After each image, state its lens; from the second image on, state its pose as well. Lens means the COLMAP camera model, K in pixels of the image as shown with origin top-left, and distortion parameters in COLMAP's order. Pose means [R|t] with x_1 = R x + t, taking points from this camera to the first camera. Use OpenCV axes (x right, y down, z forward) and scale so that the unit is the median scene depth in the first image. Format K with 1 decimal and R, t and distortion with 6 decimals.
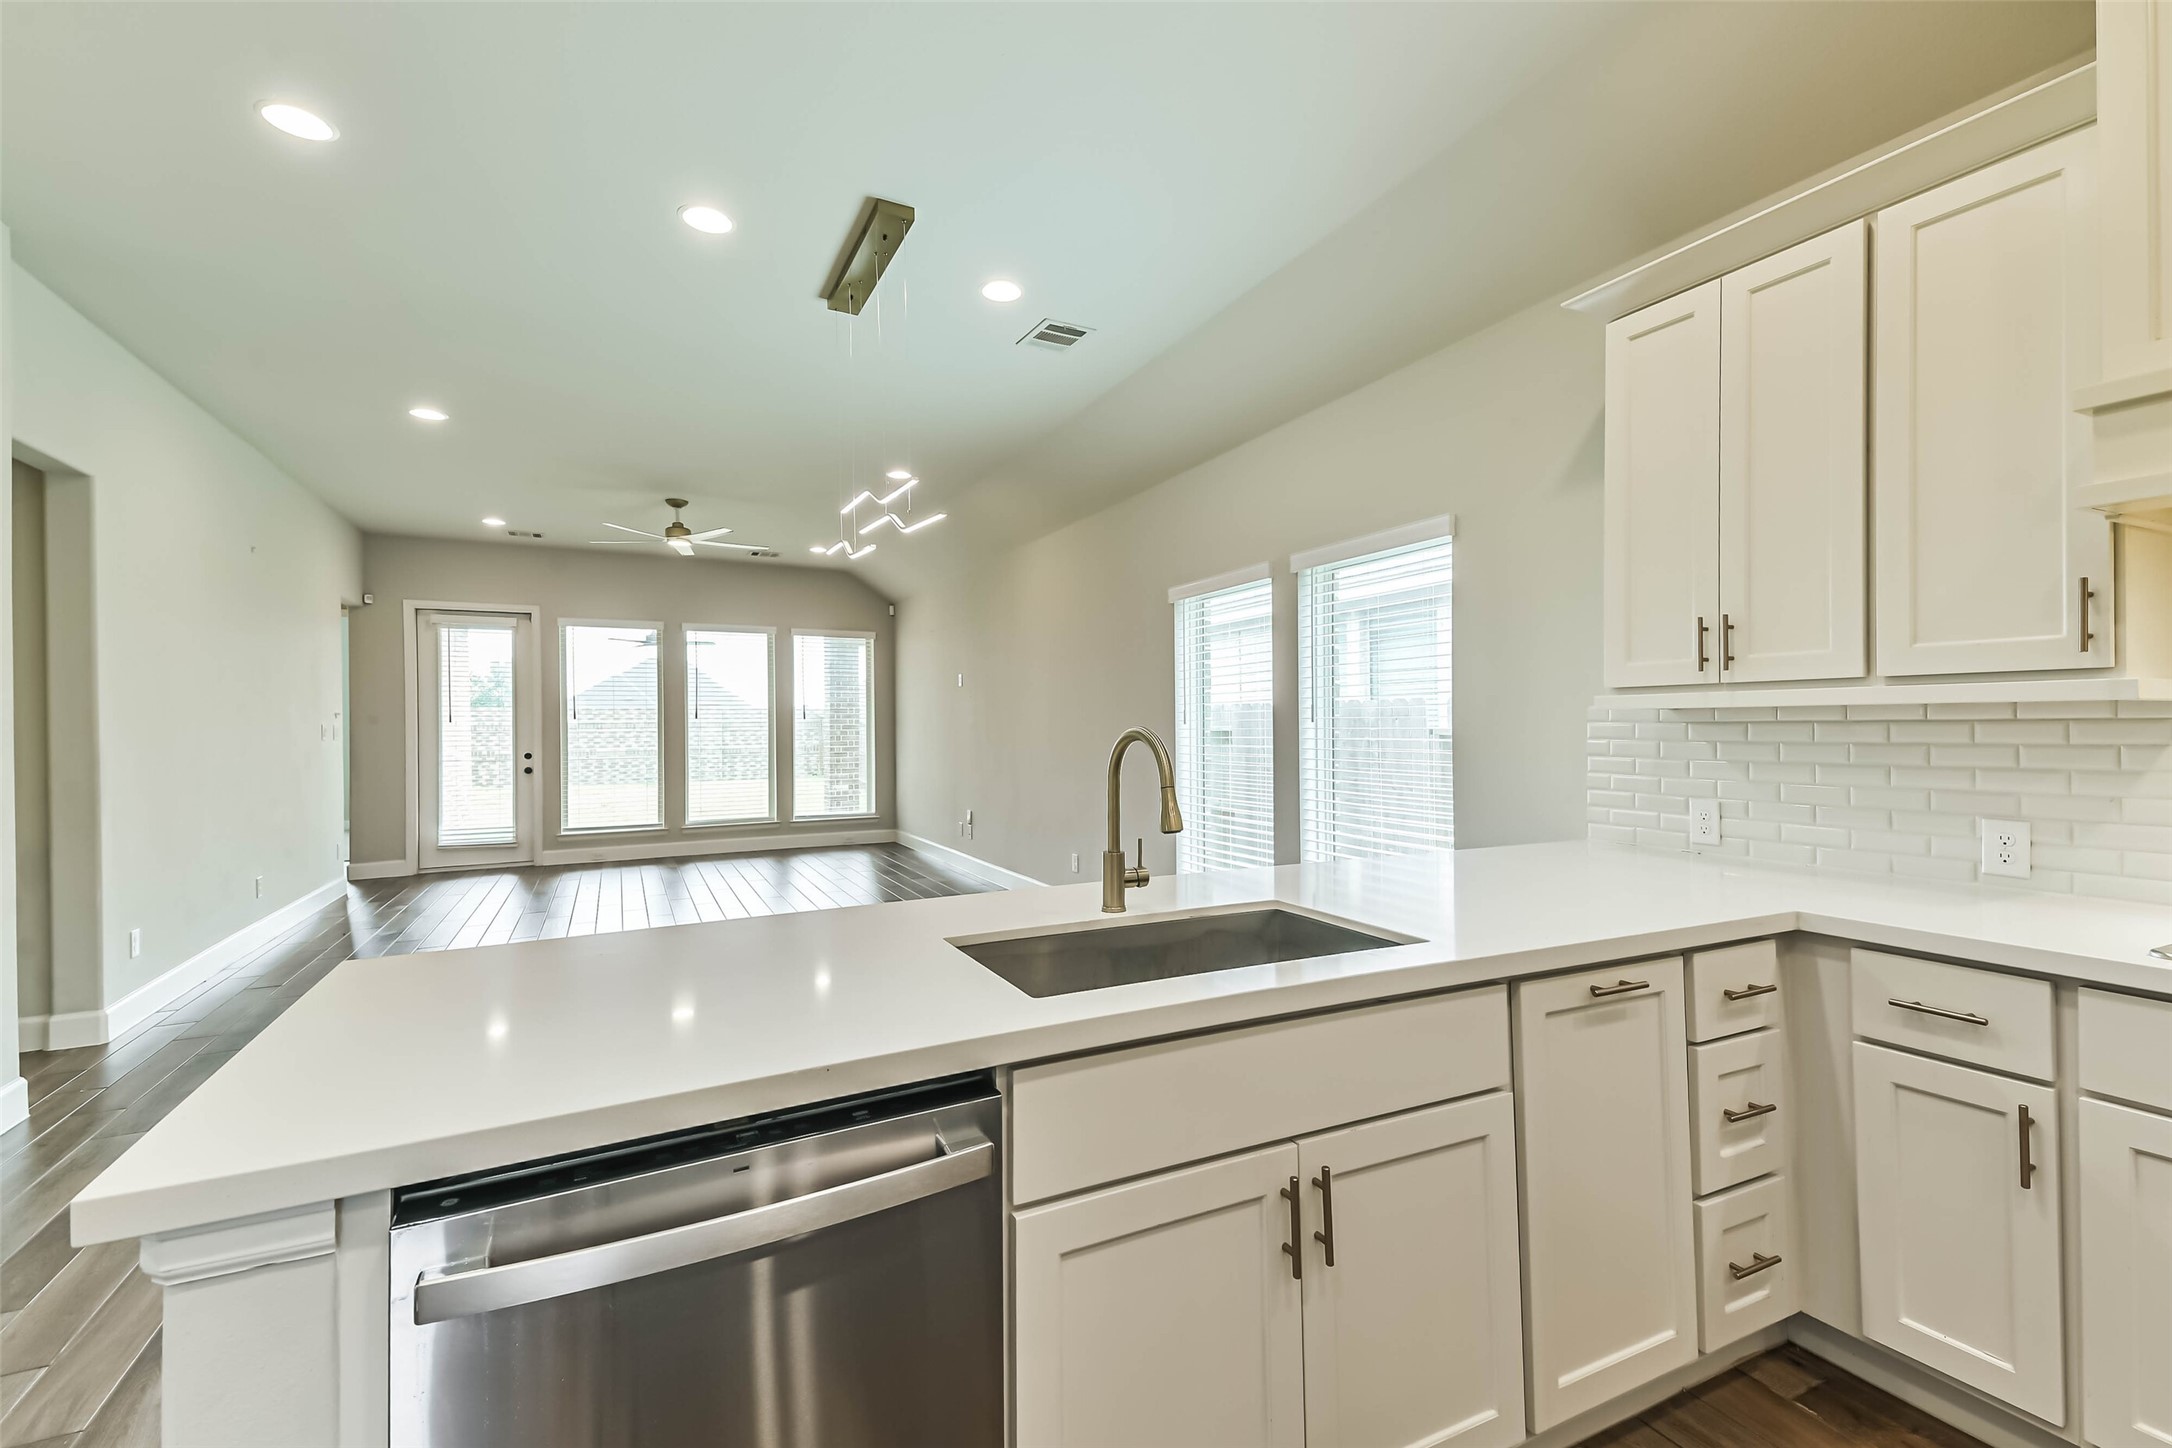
lens RADIAL K [[930.9, 0, 1081.9], [0, 930.9, 724.9], [0, 0, 1]] dist [0.106077, -0.048204]
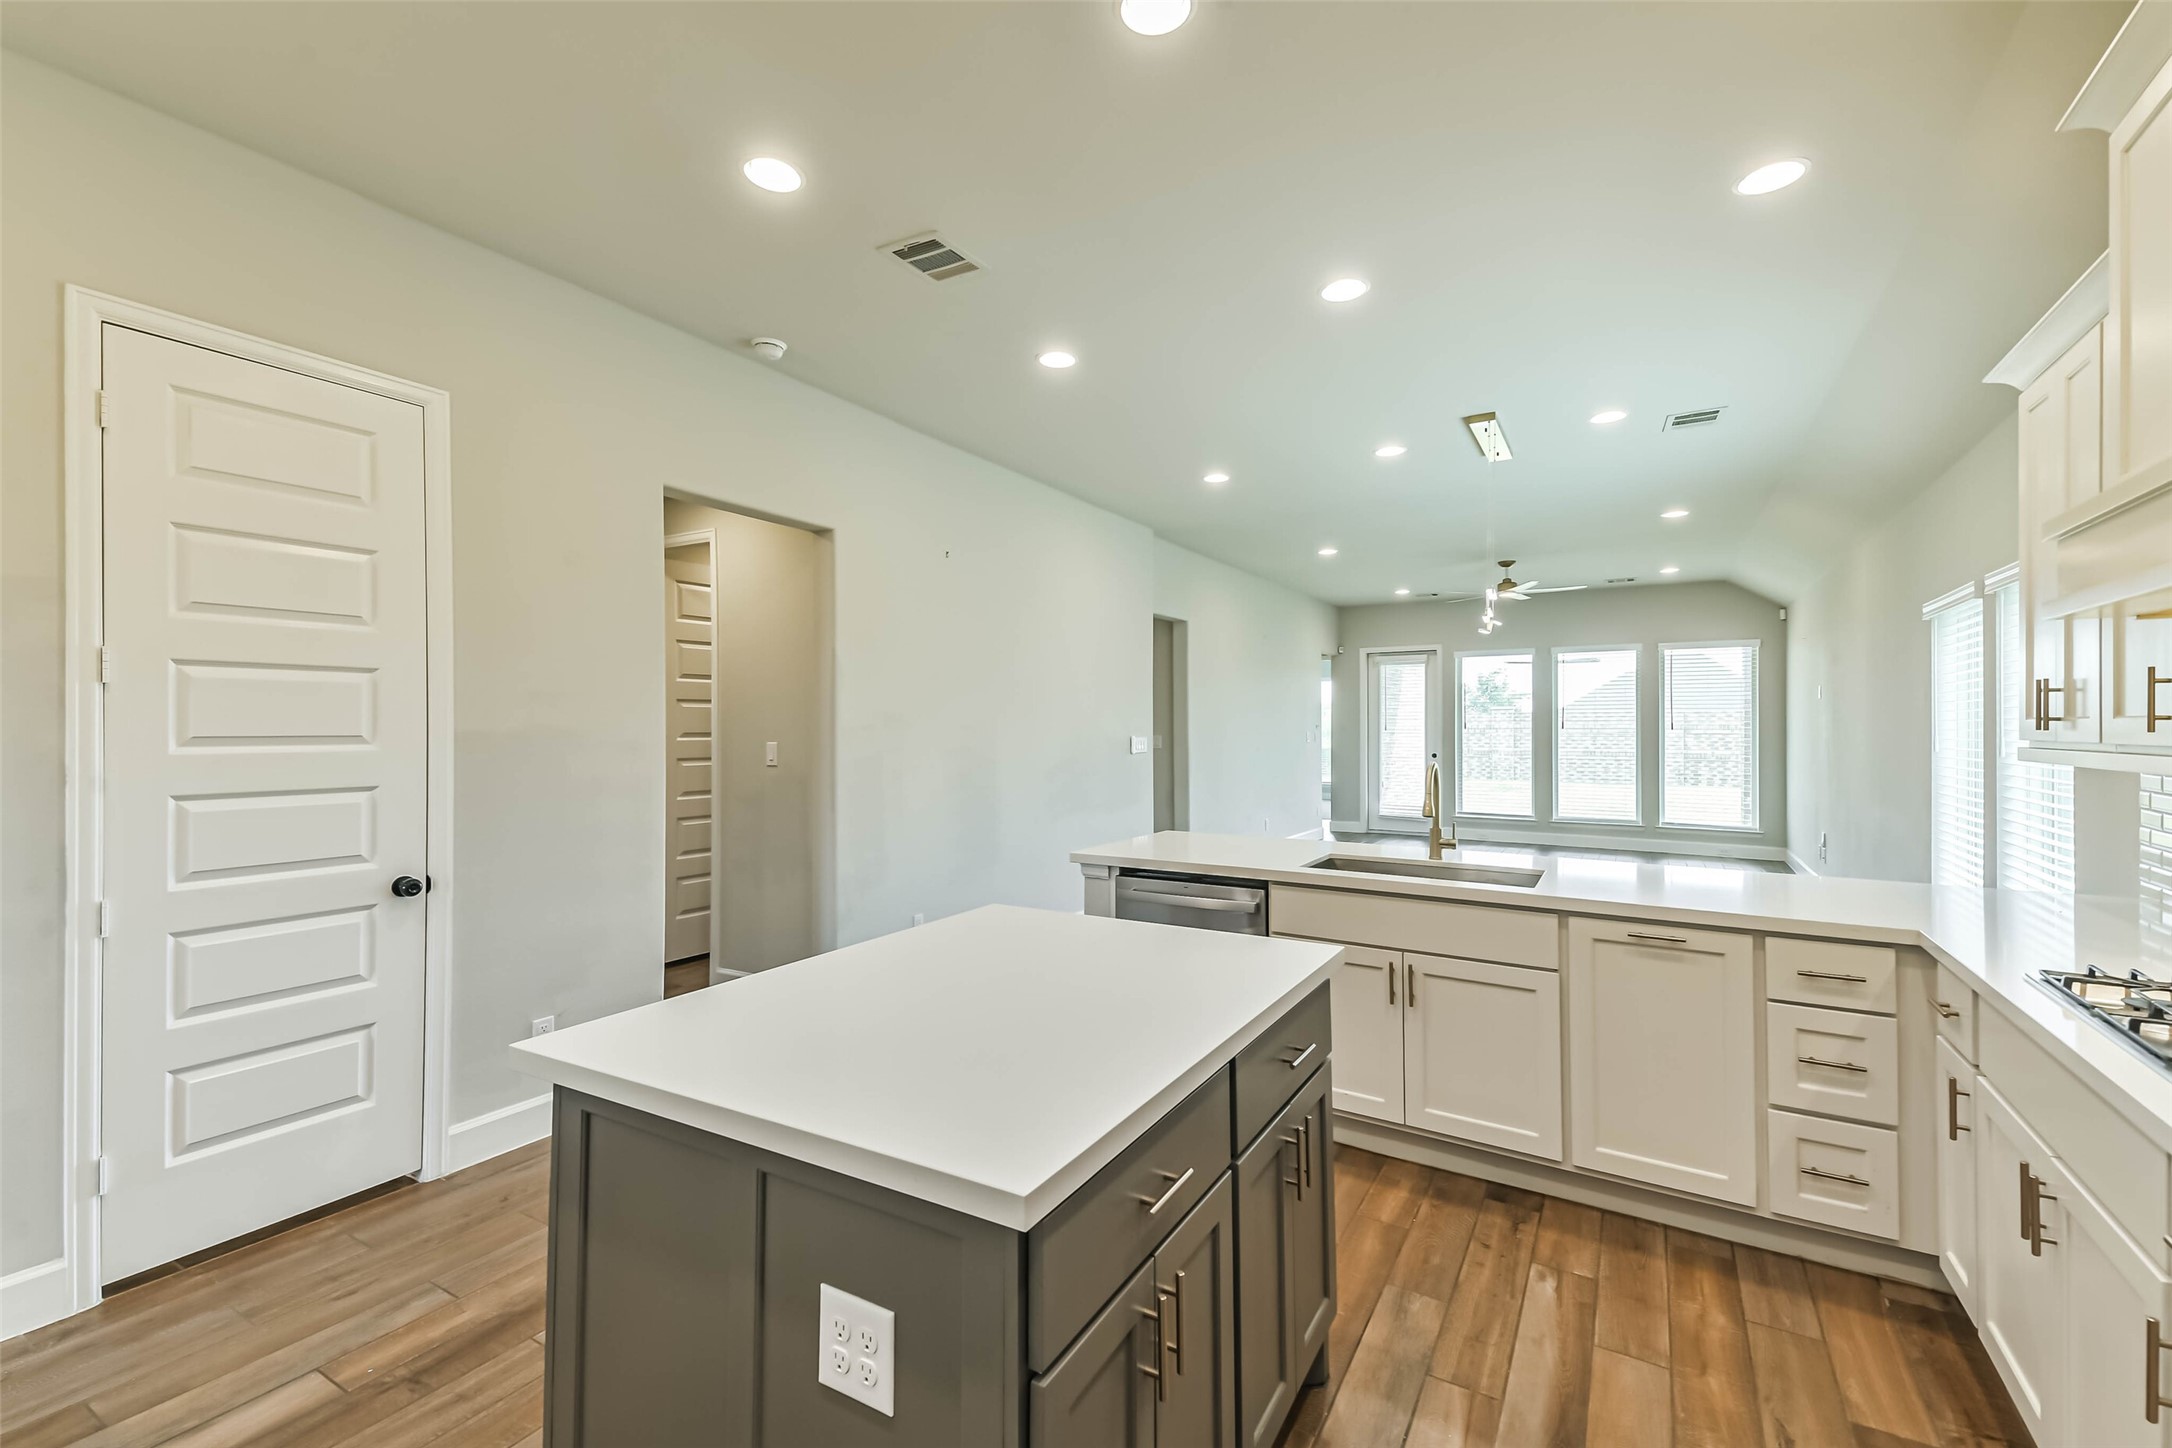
lens RADIAL K [[916.4, 0, 1077.8], [0, 916.4, 727.1], [0, 0, 1]] dist [0.066999, -0.000204]
pose [[0.536940, 0.009738, -0.843564, 0.292810], [-0.004732, 0.999952, 0.008531, -0.018957], [0.843607, -0.000589, 0.536960, -0.143652]]
